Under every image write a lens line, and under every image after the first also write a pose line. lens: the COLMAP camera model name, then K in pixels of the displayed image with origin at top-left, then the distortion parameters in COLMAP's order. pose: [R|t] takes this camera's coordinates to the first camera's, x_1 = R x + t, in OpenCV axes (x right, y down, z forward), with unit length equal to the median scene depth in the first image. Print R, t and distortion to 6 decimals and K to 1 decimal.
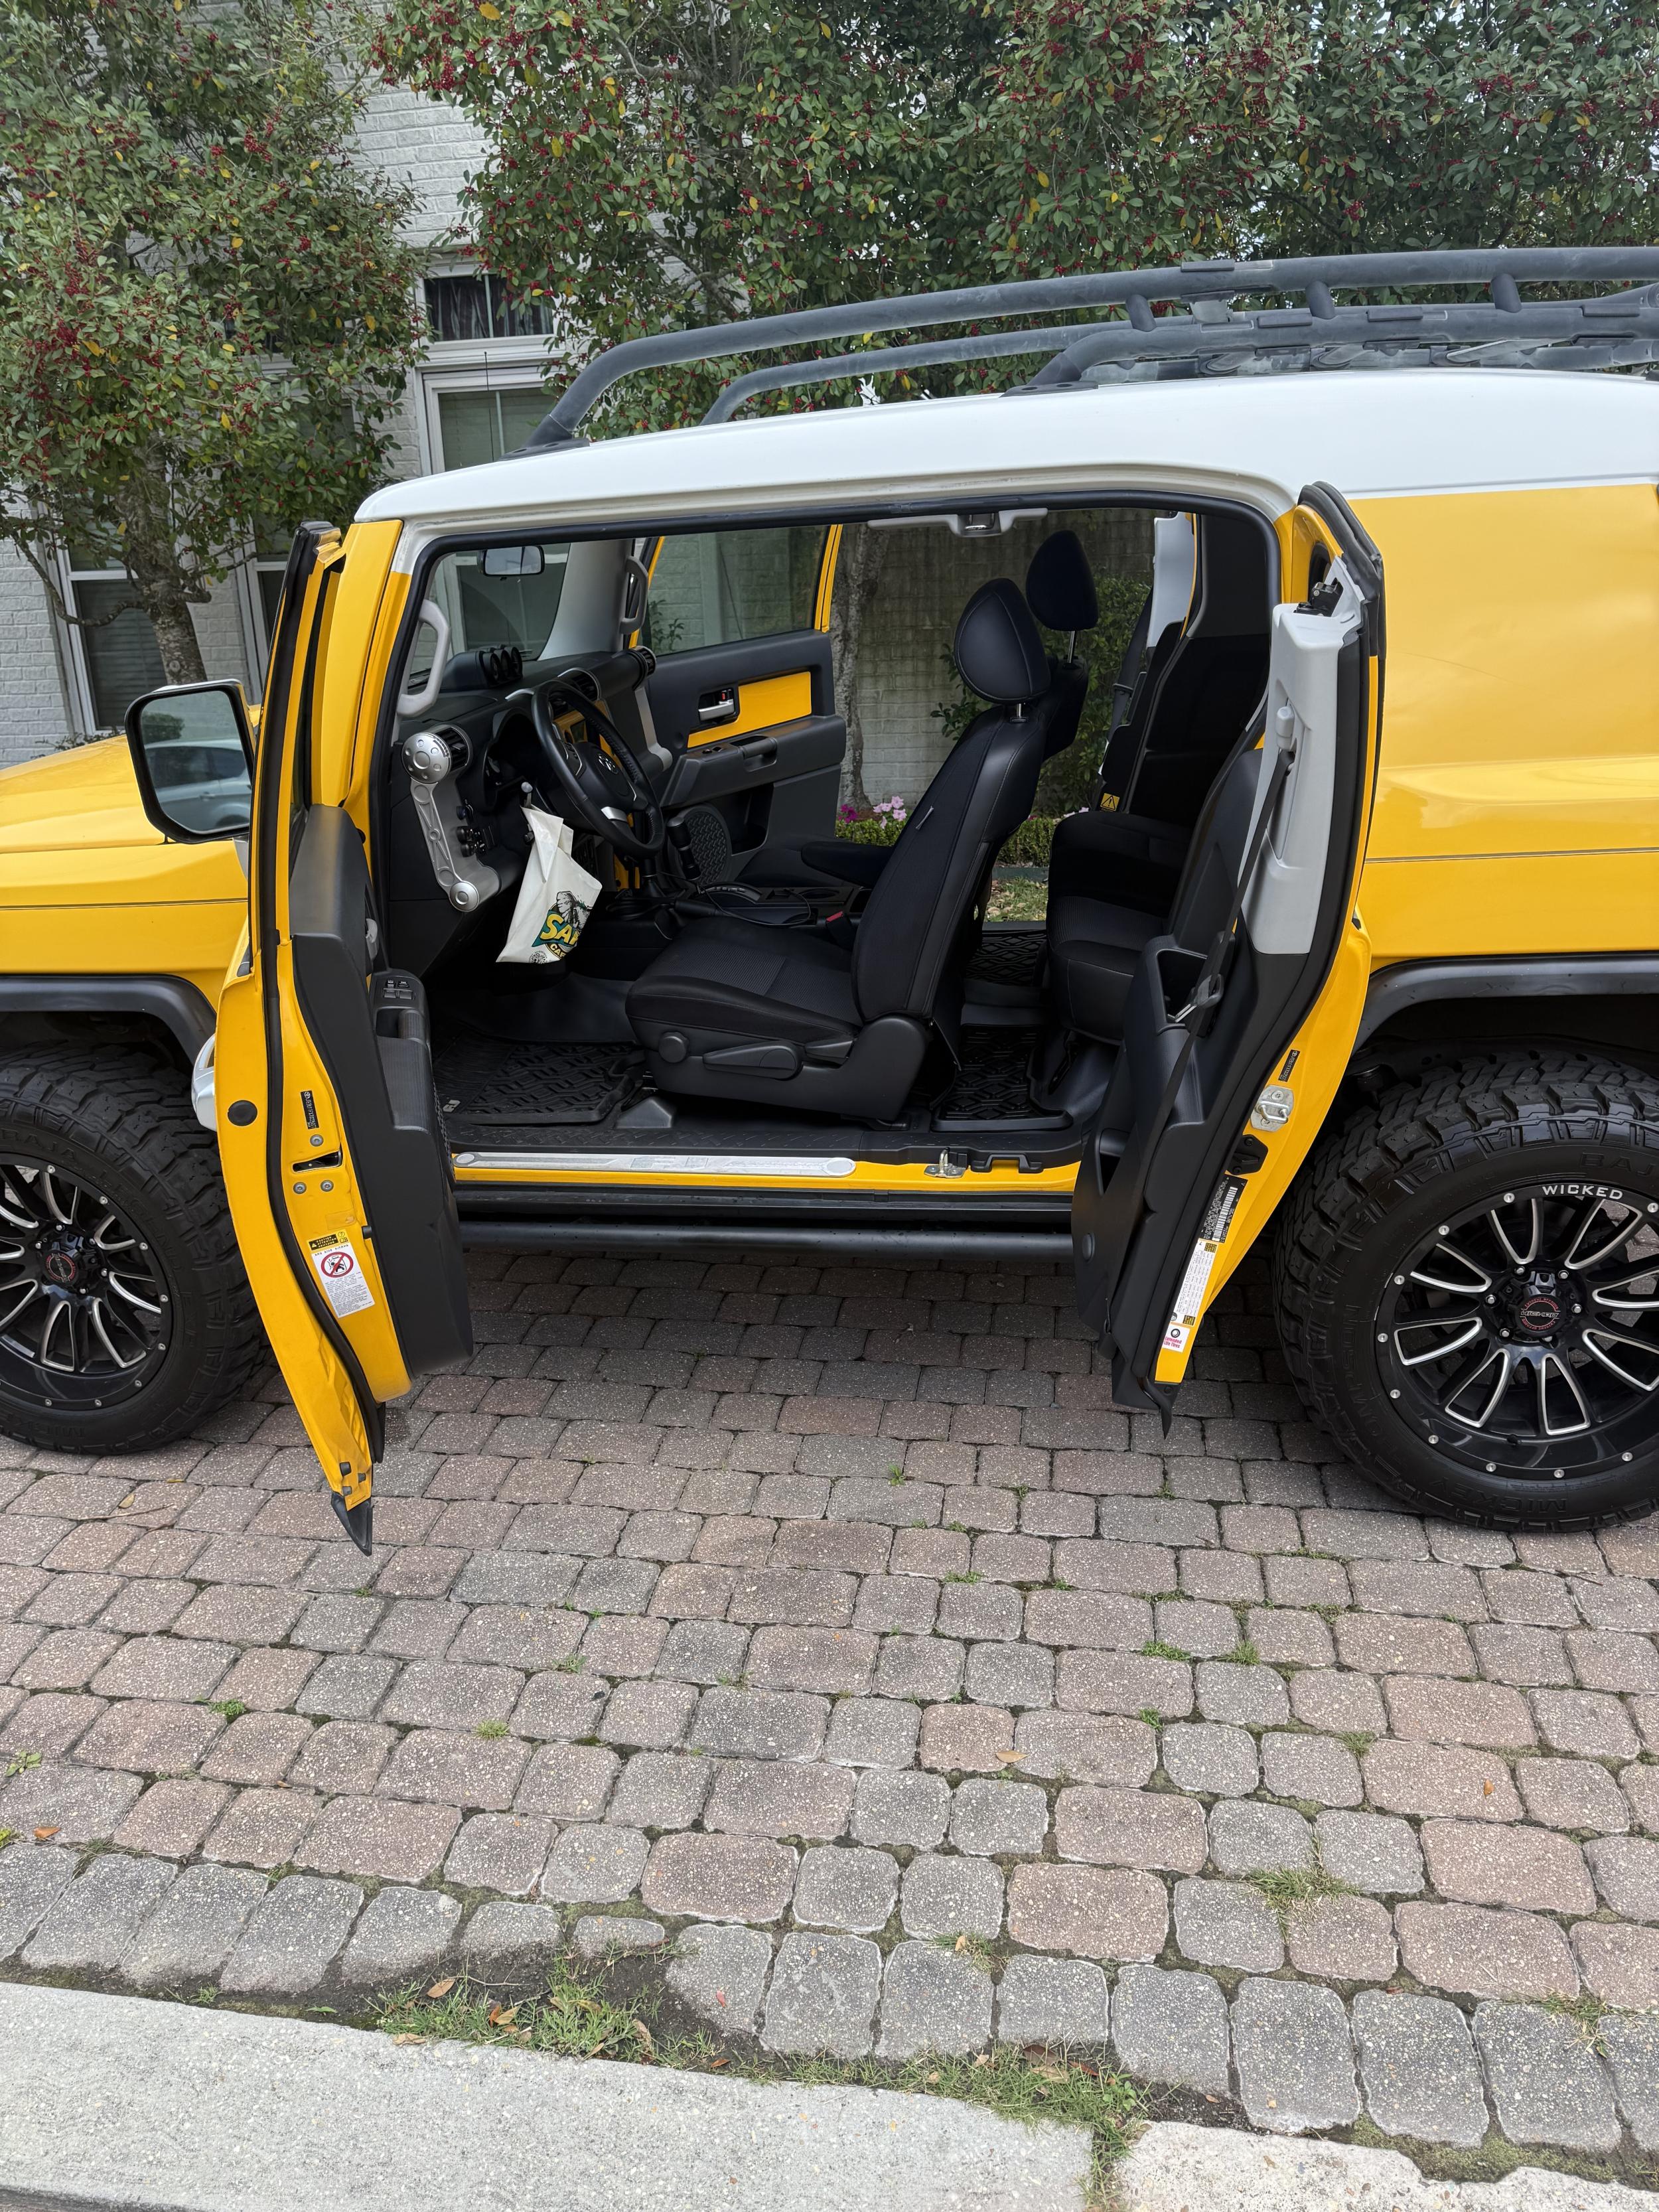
lens RADIAL K [[1560.0, 0, 837.9], [0, 1560.0, 1083.4], [0, 0, 1]] dist [0.020937, -0.027682]
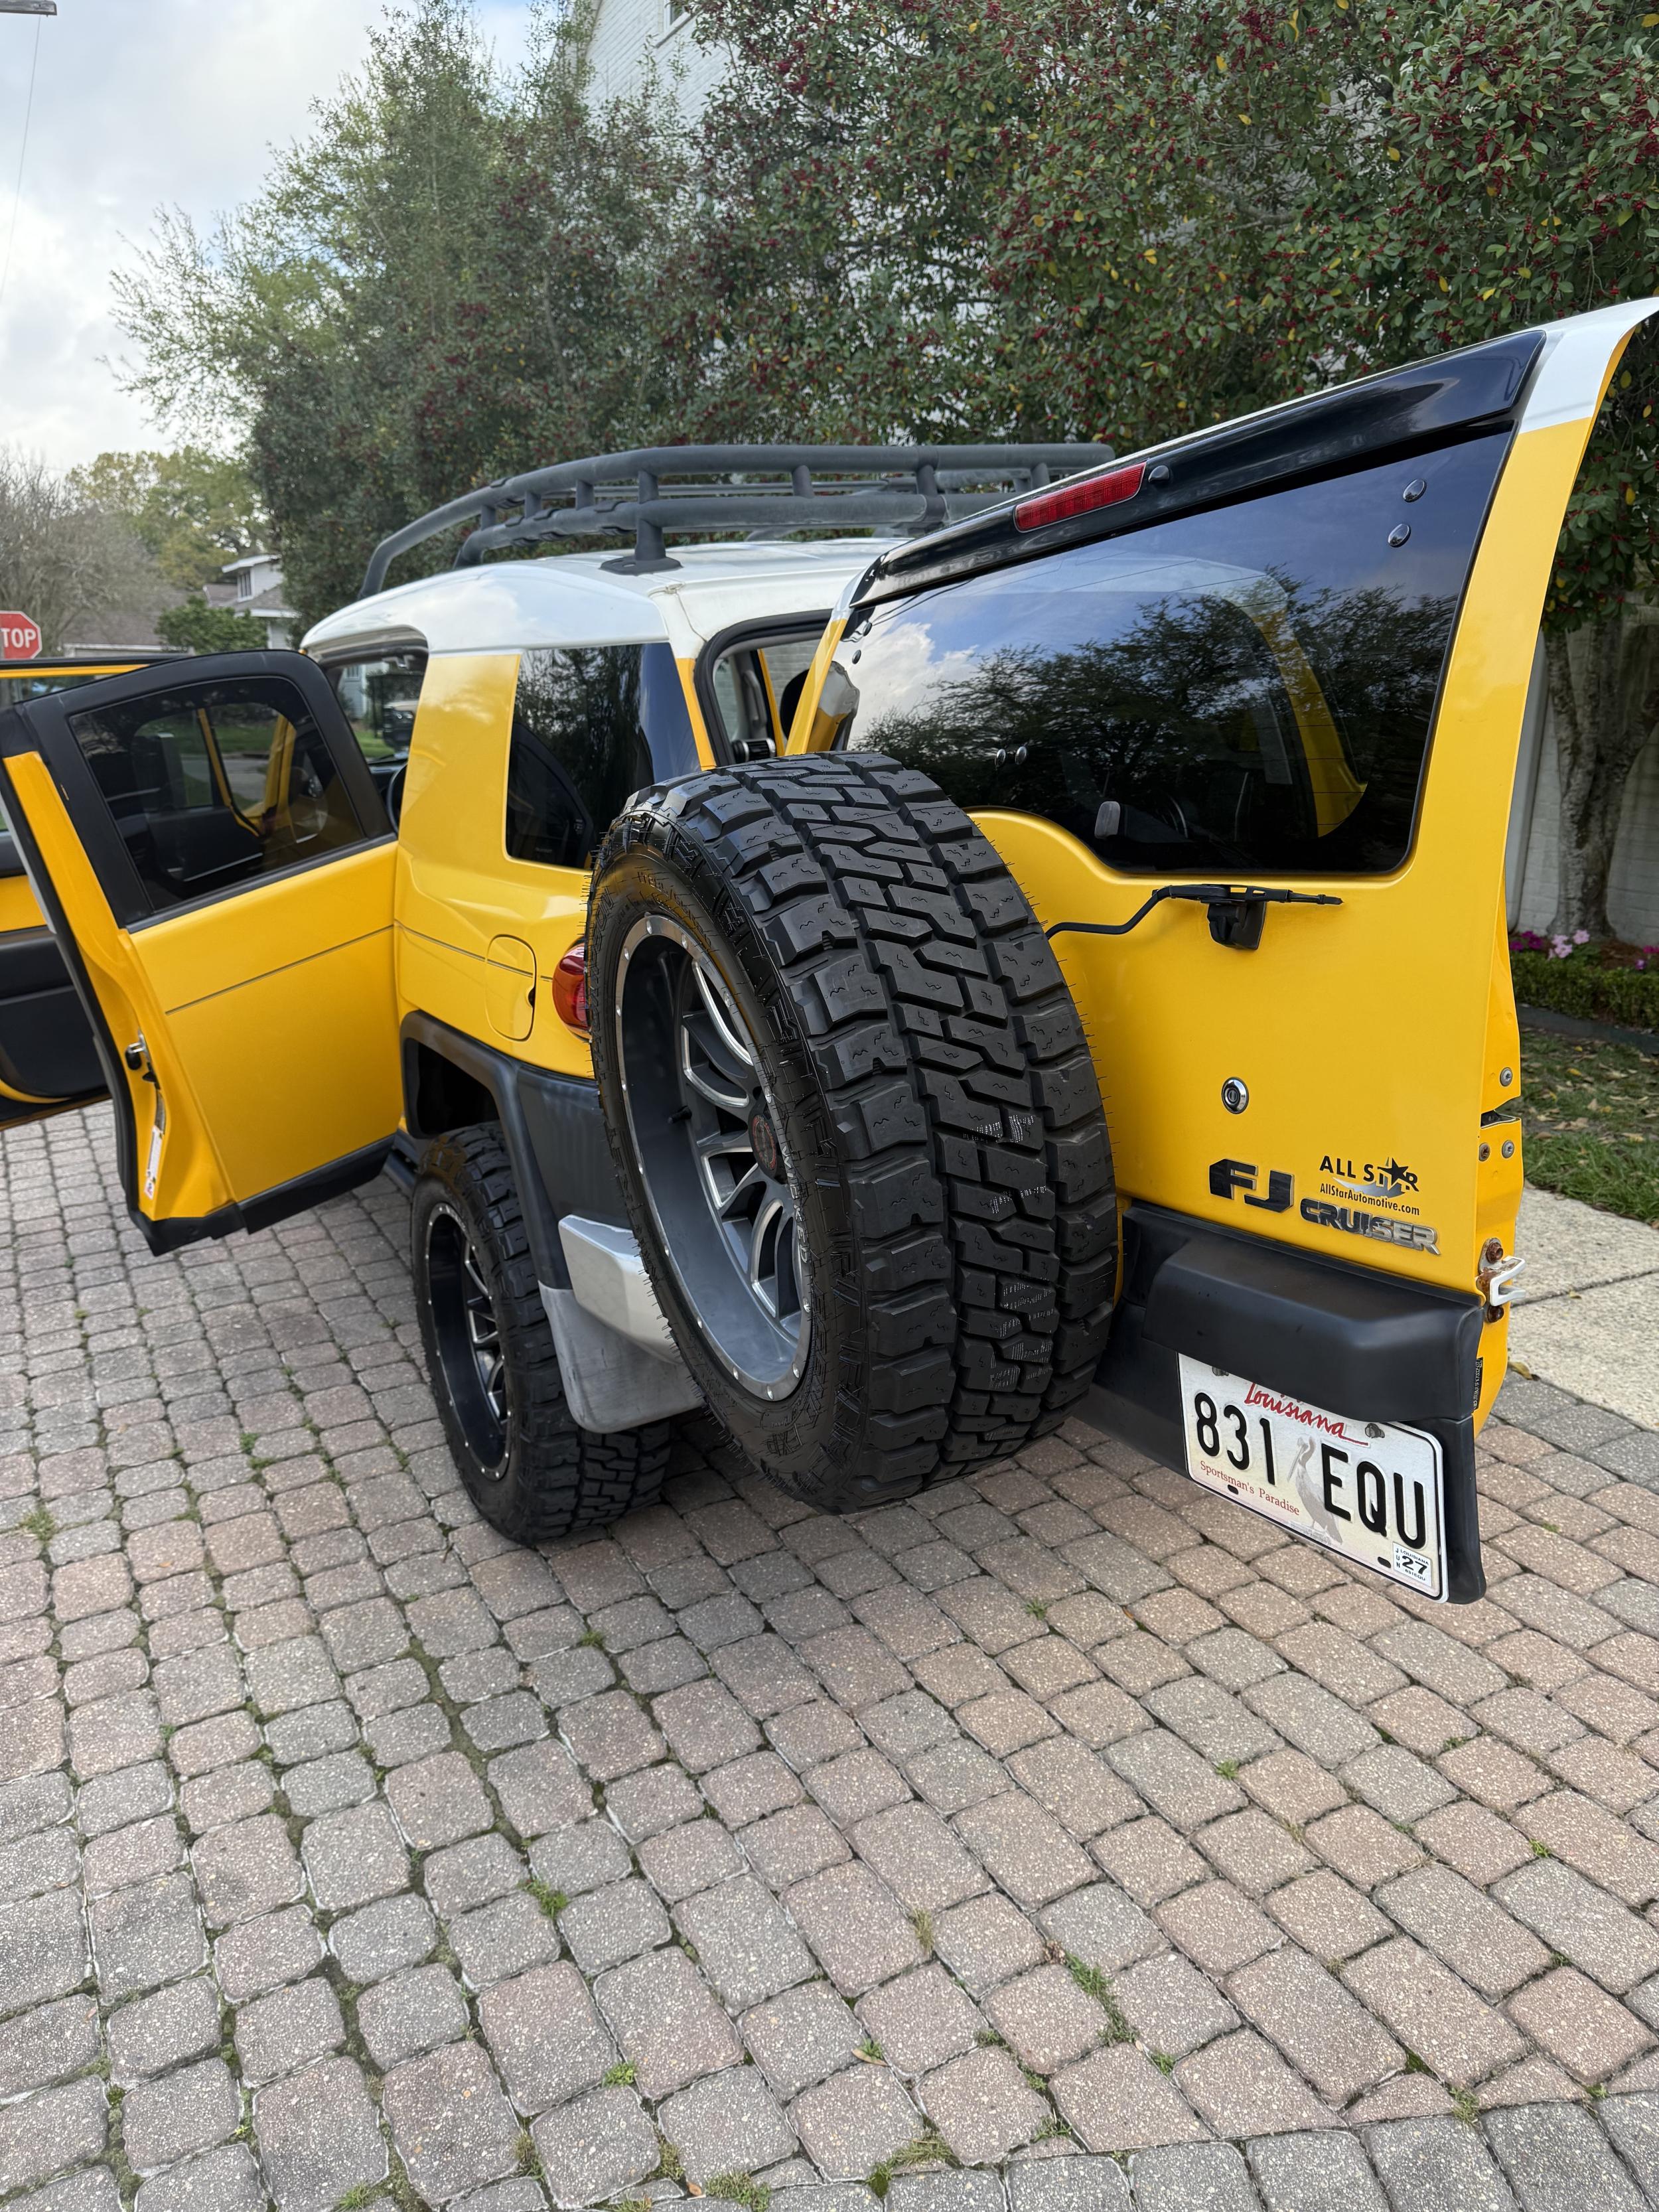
lens RADIAL K [[1560.0, 0, 816.9], [0, 1560.0, 1098.6], [0, 0, 1]] dist [0.020937, -0.027682]
pose [[0.601730, 0.238557, -0.762242, 1.698364], [-0.260806, 0.960726, 0.094790, -0.230598], [0.754918, 0.141760, 0.640314, 0.476106]]
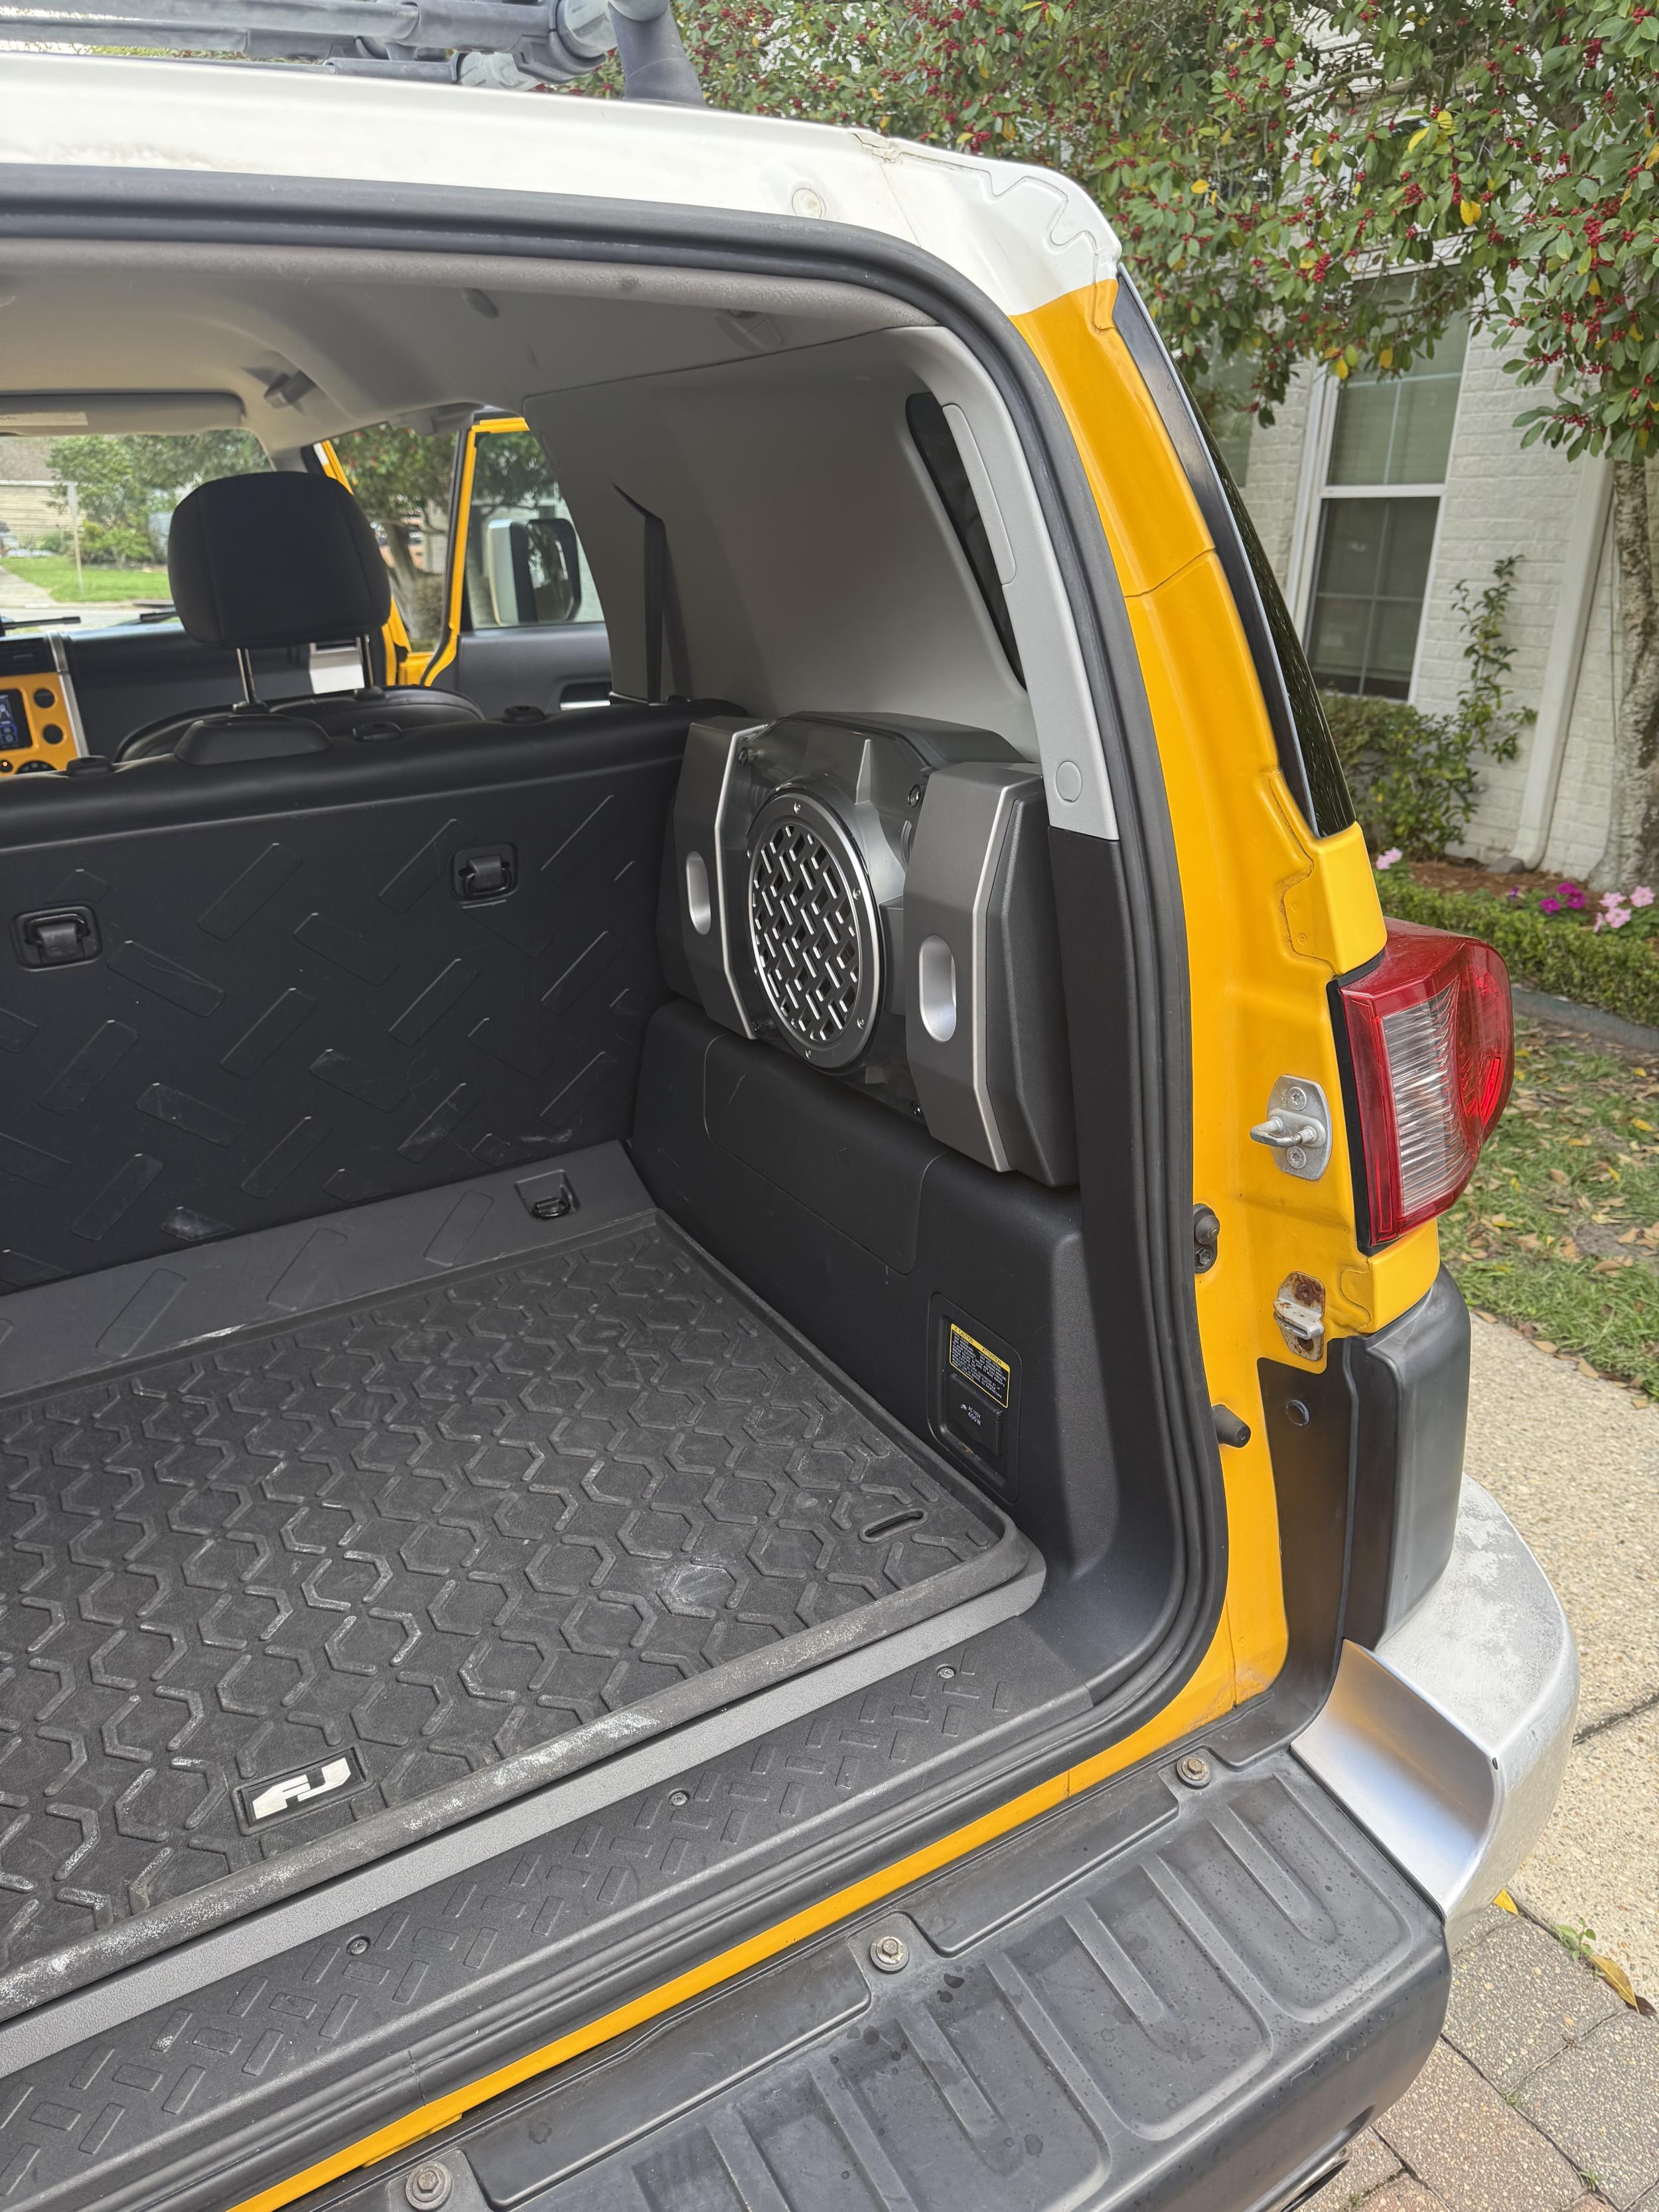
lens RADIAL K [[1560.0, 0, 823.0], [0, 1560.0, 1111.9], [0, 0, 1]] dist [0.020937, -0.027682]
pose [[0.613326, 0.313099, -0.725121, 1.162625], [-0.266117, 0.946310, 0.183518, -0.448545], [0.743648, 0.080410, 0.663718, 1.243749]]
